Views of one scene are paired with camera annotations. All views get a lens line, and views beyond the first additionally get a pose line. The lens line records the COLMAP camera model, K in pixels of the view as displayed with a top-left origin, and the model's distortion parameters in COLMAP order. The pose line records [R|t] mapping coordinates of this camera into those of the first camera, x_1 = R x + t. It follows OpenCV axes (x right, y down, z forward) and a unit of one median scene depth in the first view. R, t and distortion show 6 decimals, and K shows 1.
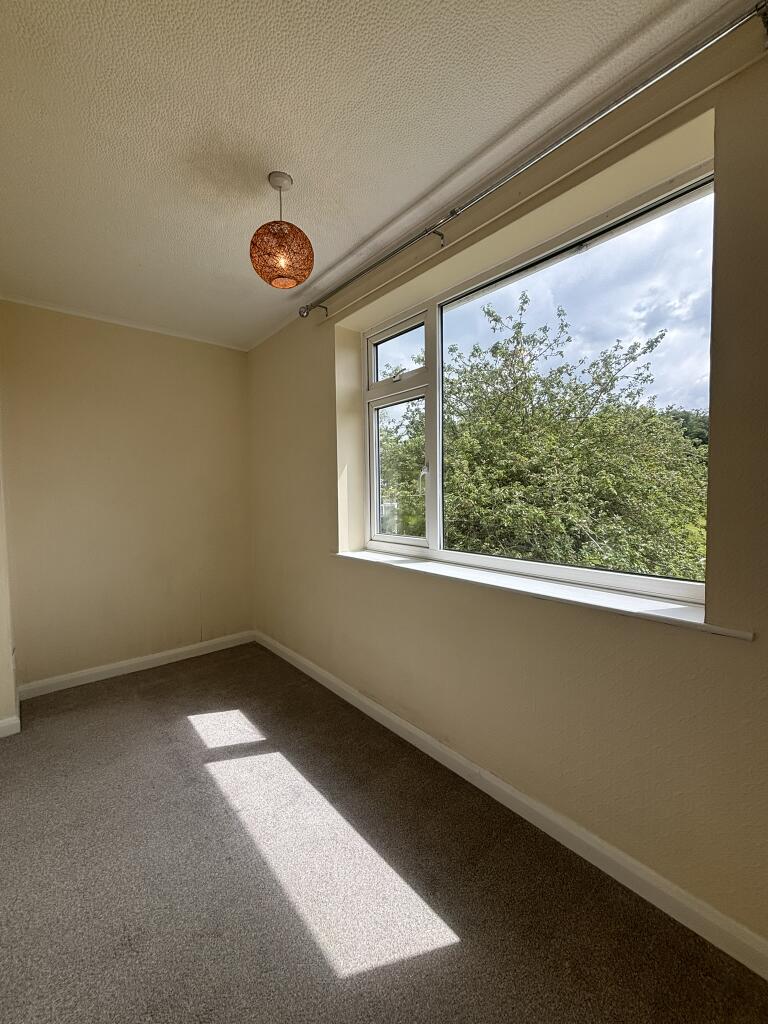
lens RADIAL K [[414.7, 0, 382.1], [0, 414.7, 513.6], [0, 0, 1]] dist [0.000636, 0.002023]
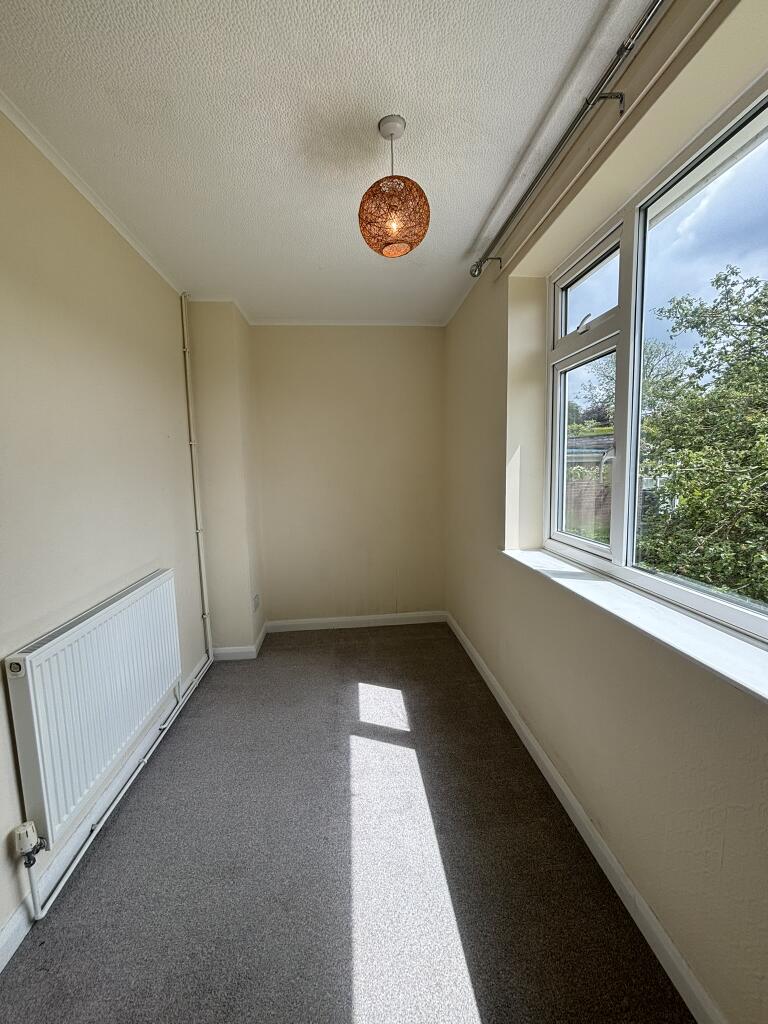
lens RADIAL K [[414.7, 0, 377.7], [0, 414.7, 512.3], [0, 0, 1]] dist [0.000636, 0.002023]
pose [[0.818543, 0.057580, -0.571553, 0.180456], [-0.016728, 0.996931, 0.076478, -0.048334], [0.574202, -0.053040, 0.816994, 0.159799]]
